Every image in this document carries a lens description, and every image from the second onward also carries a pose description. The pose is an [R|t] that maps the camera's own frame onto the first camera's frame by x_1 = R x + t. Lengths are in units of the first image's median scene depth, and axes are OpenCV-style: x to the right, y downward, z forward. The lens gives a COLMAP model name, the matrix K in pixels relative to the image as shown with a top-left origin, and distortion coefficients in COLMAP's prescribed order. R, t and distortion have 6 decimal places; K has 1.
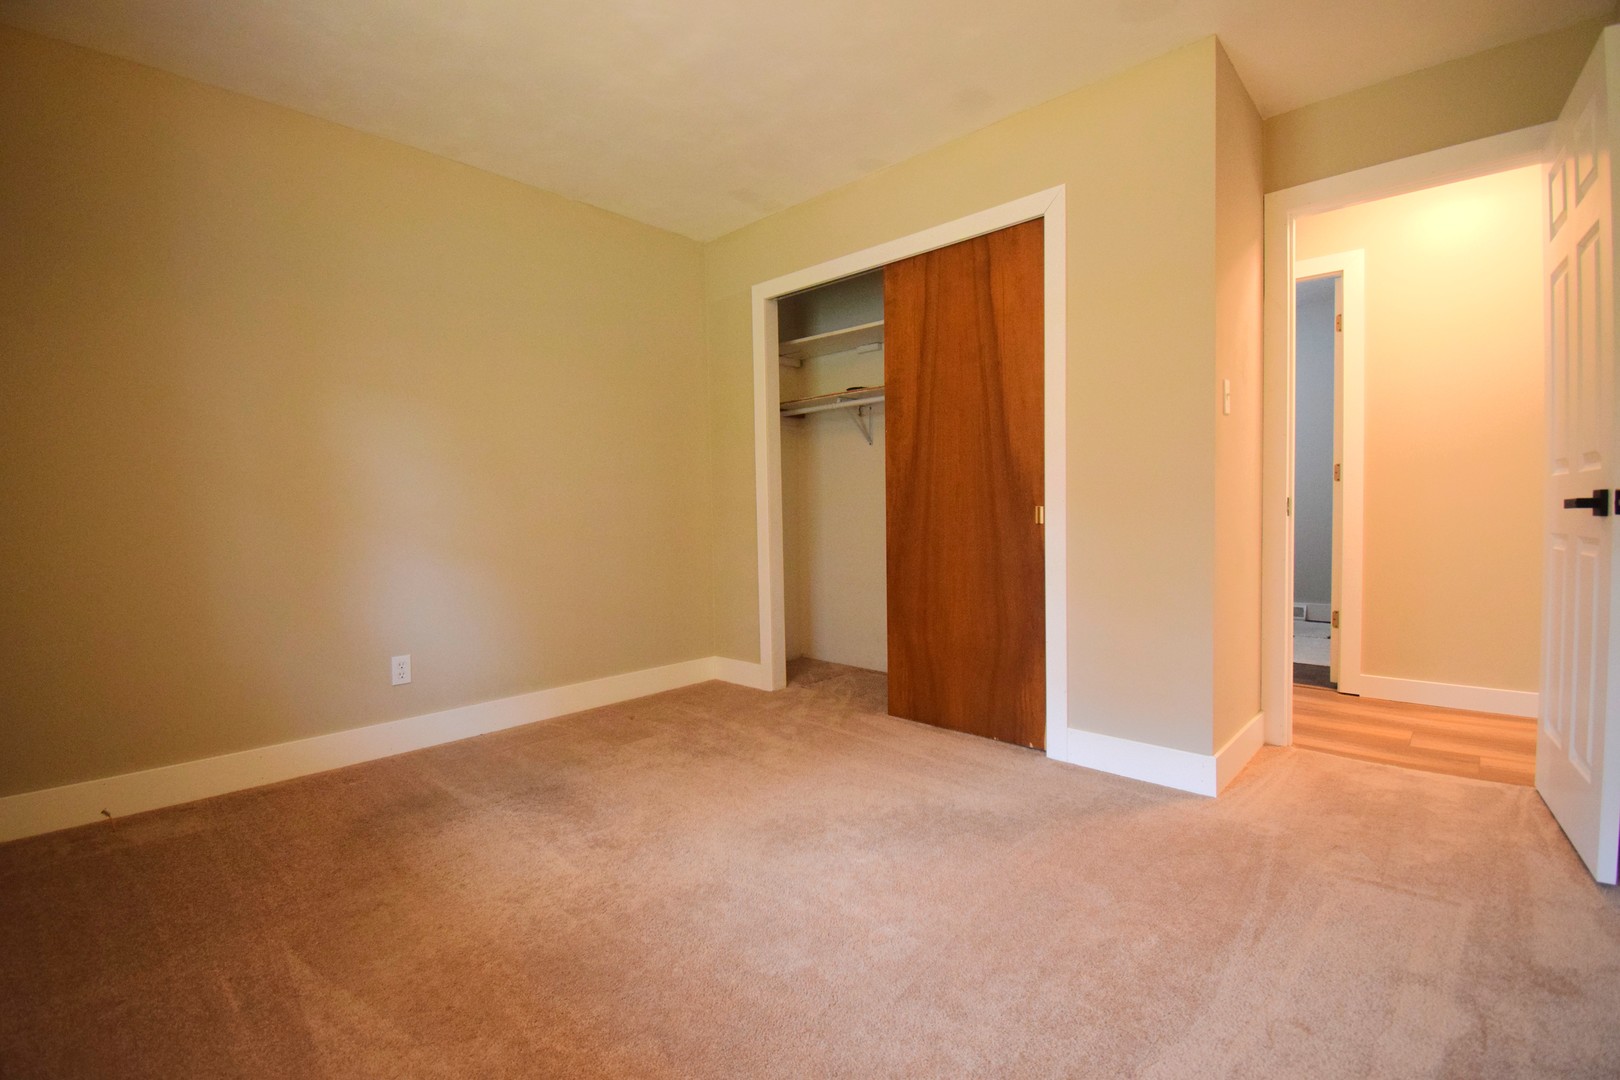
lens RADIAL K [[720.3, 0, 810.0], [0, 720.3, 540.0], [0, 0, 1]] dist [0.035977, -0.026211]
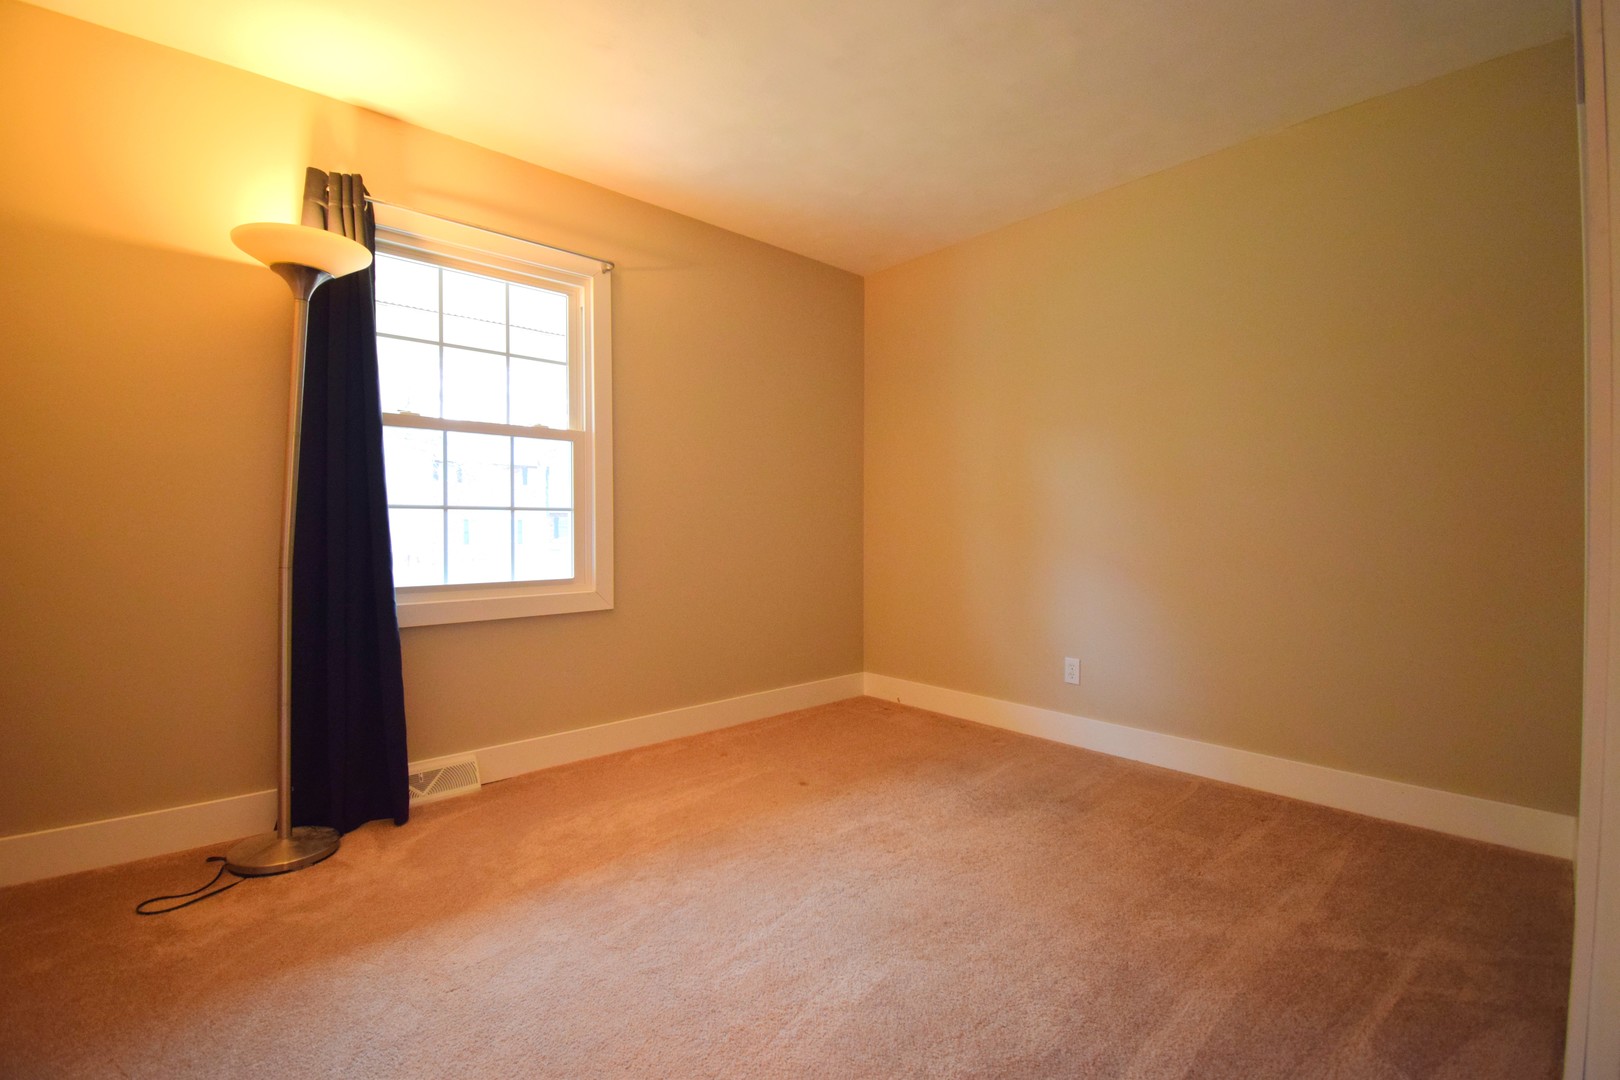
lens RADIAL K [[720.3, 0, 810.0], [0, 720.3, 540.0], [0, 0, 1]] dist [0.035977, -0.026211]
pose [[-0.079046, 0.030273, -0.996411, 0.569191], [-0.037242, 0.998751, 0.033298, -0.042970], [0.996175, 0.039740, -0.077820, 0.678862]]
